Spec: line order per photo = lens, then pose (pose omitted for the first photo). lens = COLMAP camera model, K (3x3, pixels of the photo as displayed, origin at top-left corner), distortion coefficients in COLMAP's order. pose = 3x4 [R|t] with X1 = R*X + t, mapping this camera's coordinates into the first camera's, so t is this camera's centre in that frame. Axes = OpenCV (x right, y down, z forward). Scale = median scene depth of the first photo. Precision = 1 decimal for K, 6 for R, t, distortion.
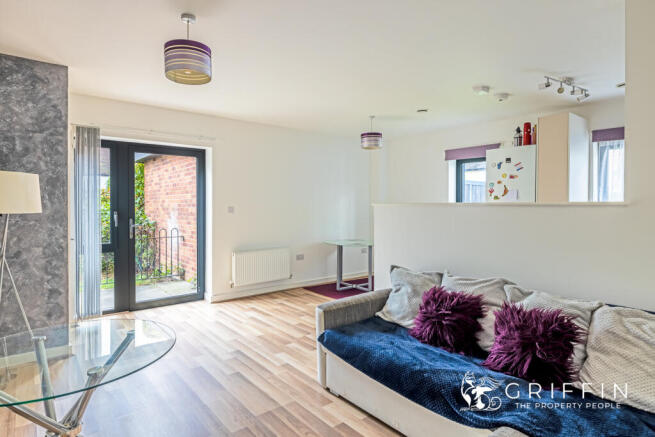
lens RADIAL K [[365.5, 0, 326.5], [0, 365.5, 208.7], [0, 0, 1]] dist [-0.001055, -0.000189]
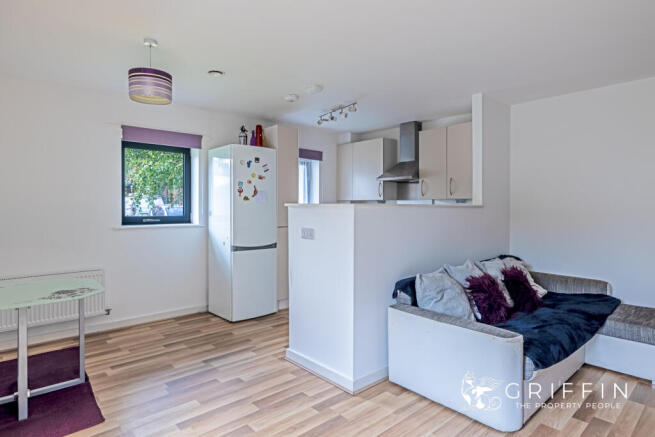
lens RADIAL K [[365.5, 0, 326.5], [0, 365.5, 208.7], [0, 0, 1]] dist [-0.001055, -0.000189]
pose [[-0.037442, -0.000262, 0.999299, -0.471951], [0.007669, 0.999970, 0.000550, -0.003192], [-0.999269, 0.007684, -0.037439, 0.853671]]
